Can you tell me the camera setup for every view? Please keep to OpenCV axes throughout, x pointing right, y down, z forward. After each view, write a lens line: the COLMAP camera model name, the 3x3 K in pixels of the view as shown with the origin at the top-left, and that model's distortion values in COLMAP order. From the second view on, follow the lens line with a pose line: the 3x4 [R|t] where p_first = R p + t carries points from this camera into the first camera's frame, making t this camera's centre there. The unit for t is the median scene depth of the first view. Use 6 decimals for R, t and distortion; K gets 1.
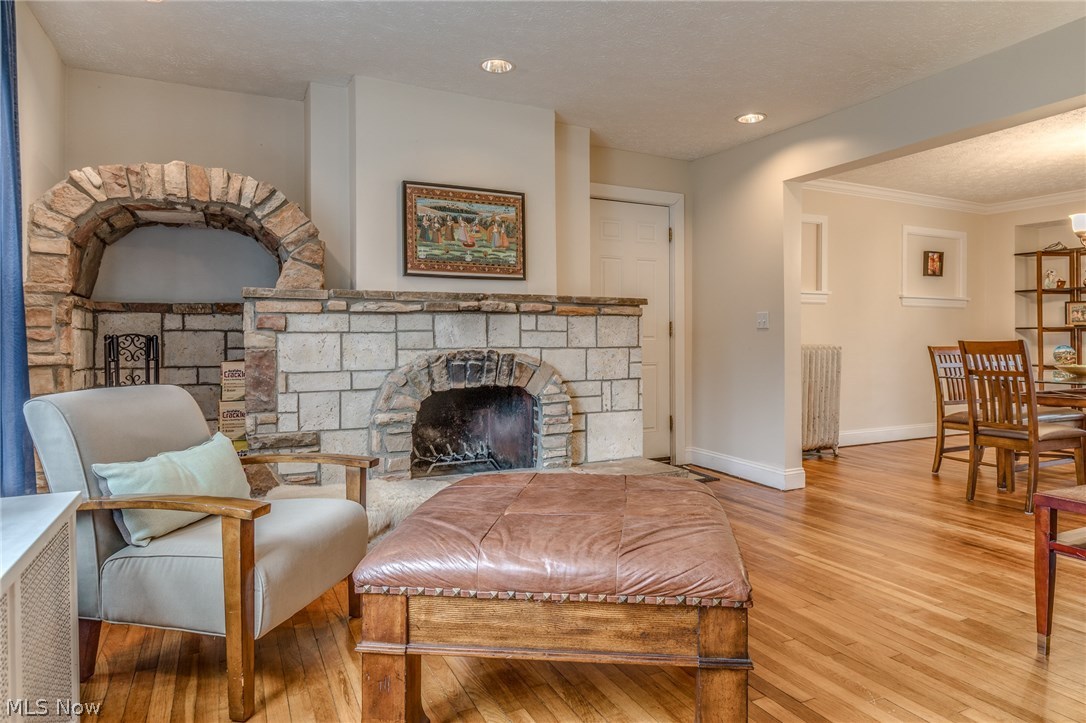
lens RADIAL K [[637.8, 0, 543.0], [0, 637.8, 361.5], [0, 0, 1]] dist [-0.000161, -0.000085]
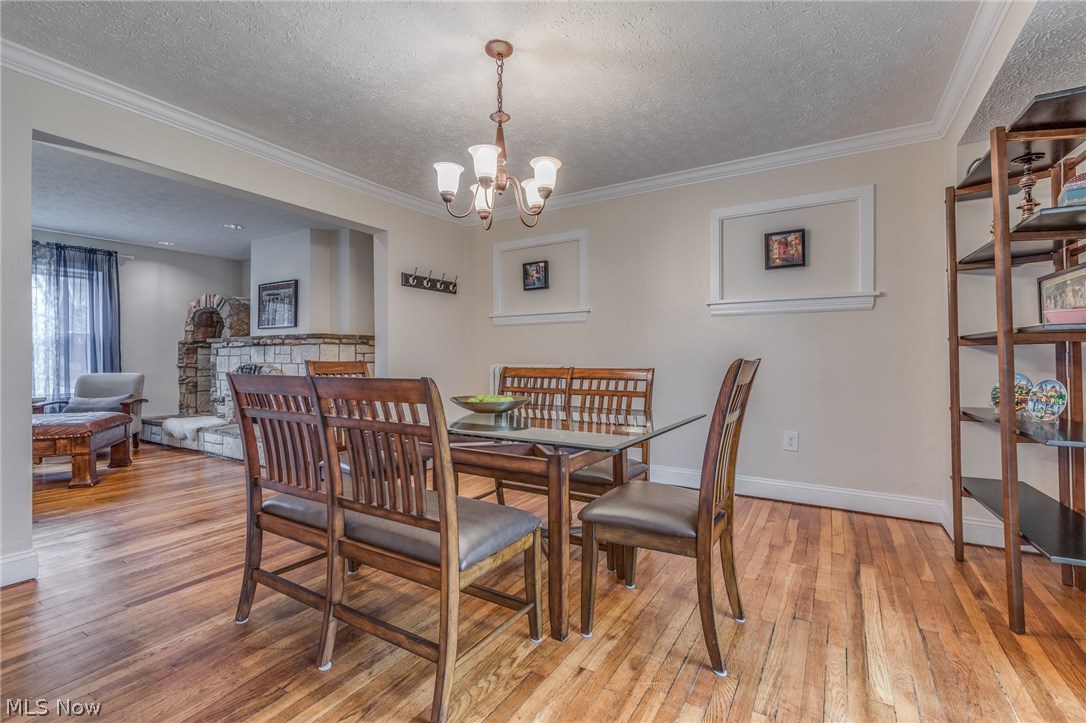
lens RADIAL K [[490.5, 0, 543.9], [0, 490.5, 356.3], [0, 0, 1]] dist [-0.000078, 0.000022]
pose [[0.535046, 0.001508, -0.844821, 1.338412], [-0.028366, 0.999467, -0.016181, -0.033135], [0.844346, 0.032621, 0.534804, 0.732097]]
